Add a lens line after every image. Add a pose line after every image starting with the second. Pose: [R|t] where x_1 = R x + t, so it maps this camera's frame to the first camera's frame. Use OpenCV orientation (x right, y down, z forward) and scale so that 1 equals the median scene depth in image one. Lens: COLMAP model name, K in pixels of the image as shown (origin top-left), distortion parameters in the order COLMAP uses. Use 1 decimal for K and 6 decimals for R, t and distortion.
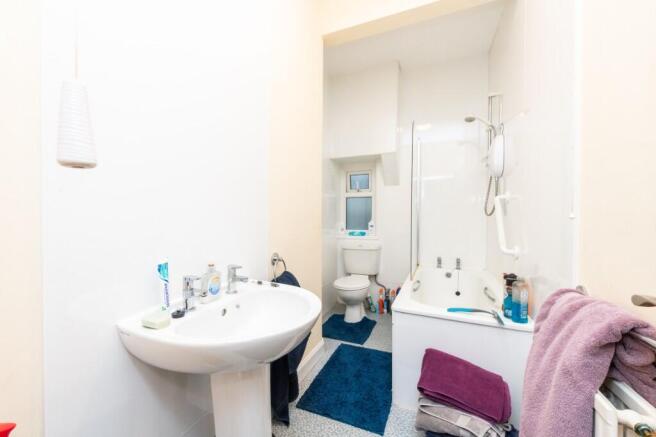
lens RADIAL K [[255.2, 0, 327.1], [0, 255.2, 221.0], [0, 0, 1]] dist [0.000817, -0.000047]
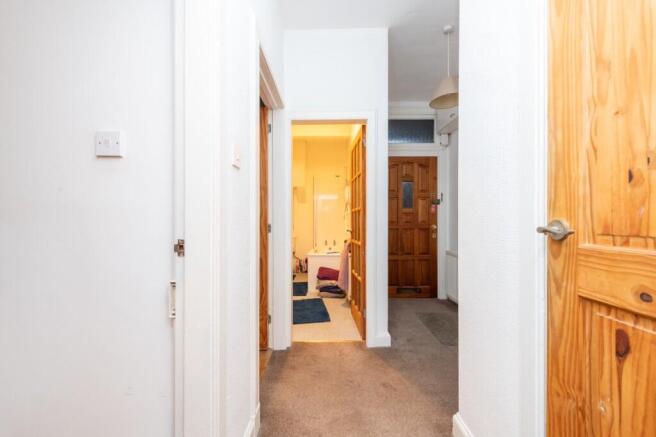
lens RADIAL K [[255.2, 0, 328.0], [0, 255.2, 218.8], [0, 0, 1]] dist [0.000817, -0.000047]
pose [[0.921638, 0.000159, 0.388051, -0.327487], [0.010197, 0.999645, -0.024627, 0.024860], [-0.387917, 0.026654, 0.921309, -0.868963]]
